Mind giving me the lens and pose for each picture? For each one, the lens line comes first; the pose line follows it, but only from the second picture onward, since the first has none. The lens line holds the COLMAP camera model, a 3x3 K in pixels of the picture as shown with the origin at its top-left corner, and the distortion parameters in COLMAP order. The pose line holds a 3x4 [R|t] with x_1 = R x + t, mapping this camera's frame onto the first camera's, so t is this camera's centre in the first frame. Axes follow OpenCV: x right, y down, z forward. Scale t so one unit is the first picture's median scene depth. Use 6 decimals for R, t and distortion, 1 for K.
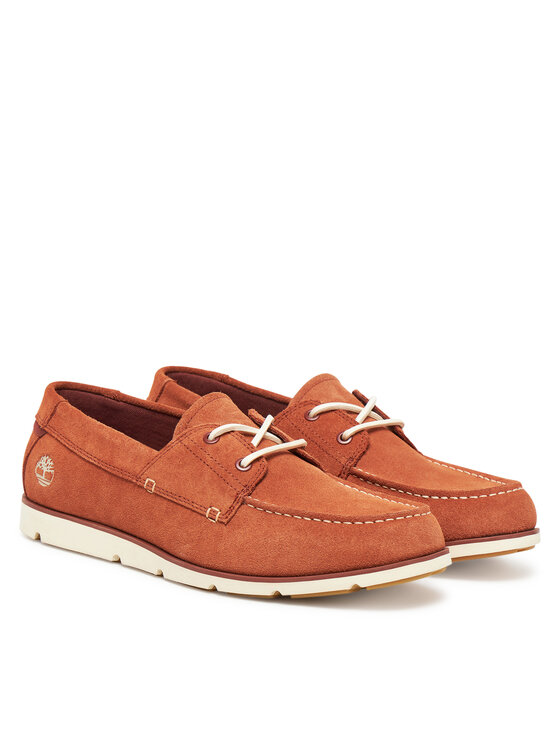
lens RADIAL K [[2196.0, 0, 279.5], [0, 2196.0, 373.5], [0, 0, 1]] dist [0.116789, 0.000000]
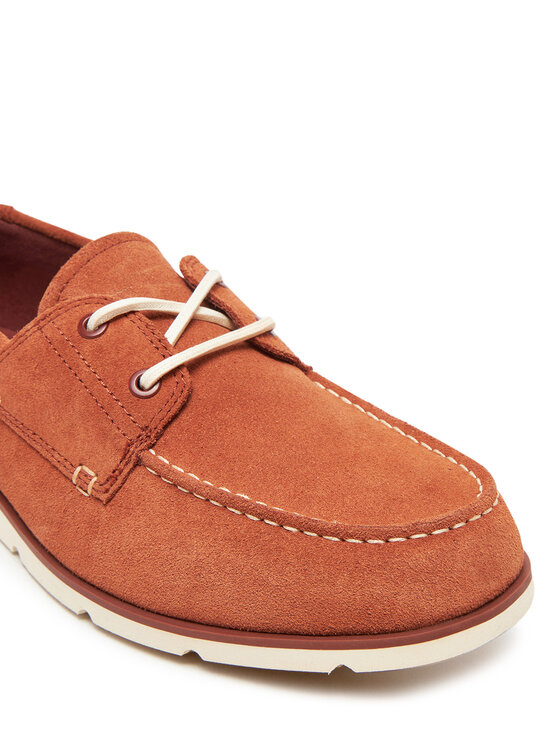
lens RADIAL K [[1452.8, 0, 280.1], [0, 1452.8, 373.5], [0, 0, 1]] dist [-0.265973, 0.000000]
pose [[0.998909, 0.014660, -0.044335, 0.031669], [-0.006502, 0.983856, 0.178843, -0.023520], [0.046241, -0.178360, 0.982878, 0.659456]]
